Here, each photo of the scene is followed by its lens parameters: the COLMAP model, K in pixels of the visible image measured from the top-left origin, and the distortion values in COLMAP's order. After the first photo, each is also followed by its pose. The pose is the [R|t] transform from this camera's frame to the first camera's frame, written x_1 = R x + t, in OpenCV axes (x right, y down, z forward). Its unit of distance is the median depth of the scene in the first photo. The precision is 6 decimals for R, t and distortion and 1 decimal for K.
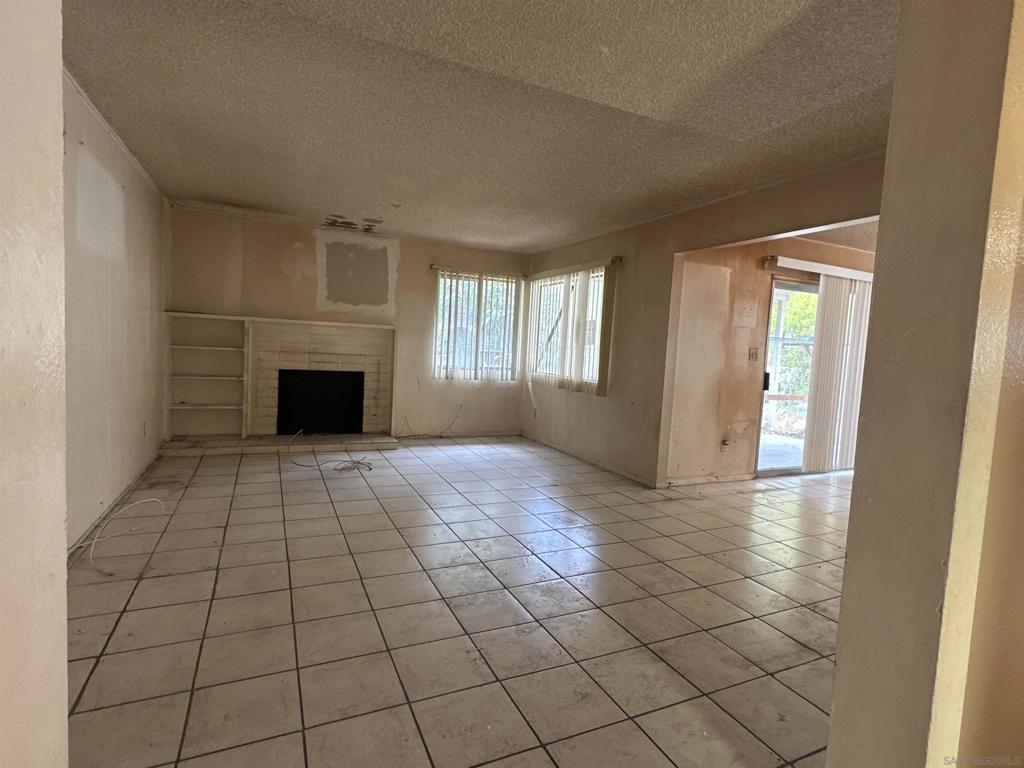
lens RADIAL K [[521.9, 0, 511.8], [0, 521.9, 380.0], [0, 0, 1]] dist [-0.005708, -0.000025]
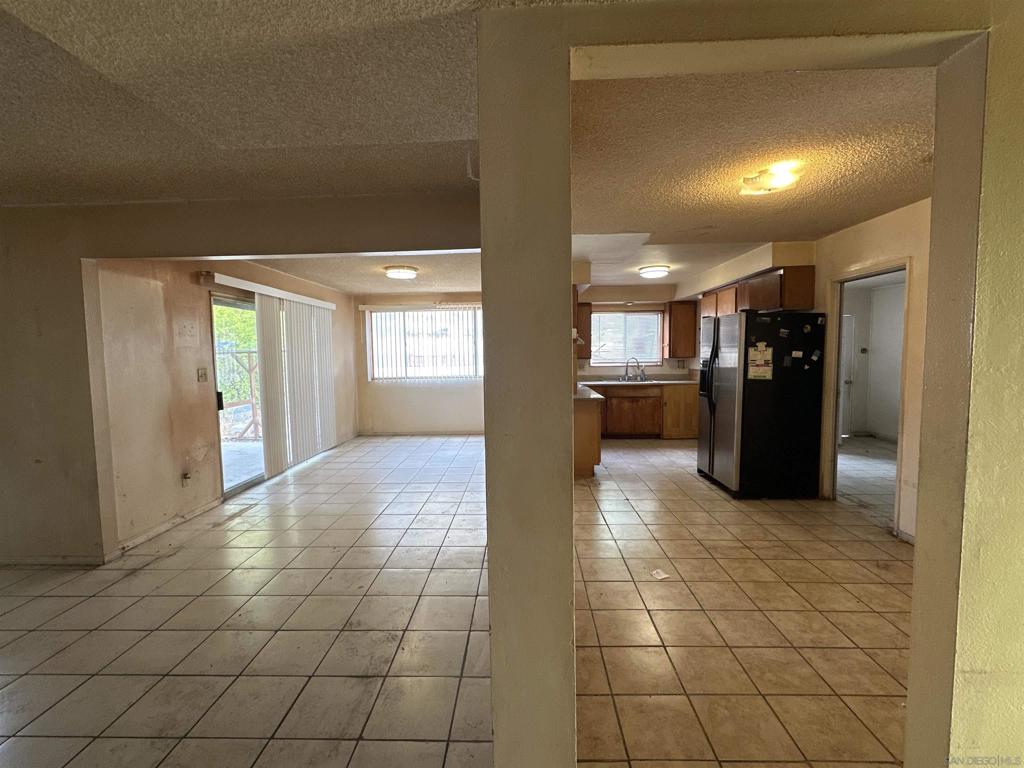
lens RADIAL K [[453.9, 0, 510.3], [0, 453.9, 383.3], [0, 0, 1]] dist [-0.002309, 0.000412]
pose [[0.449032, -0.120198, 0.885394, -0.015163], [0.099498, 0.991474, 0.084138, -0.049096], [-0.887958, 0.050314, 0.457164, 0.132443]]
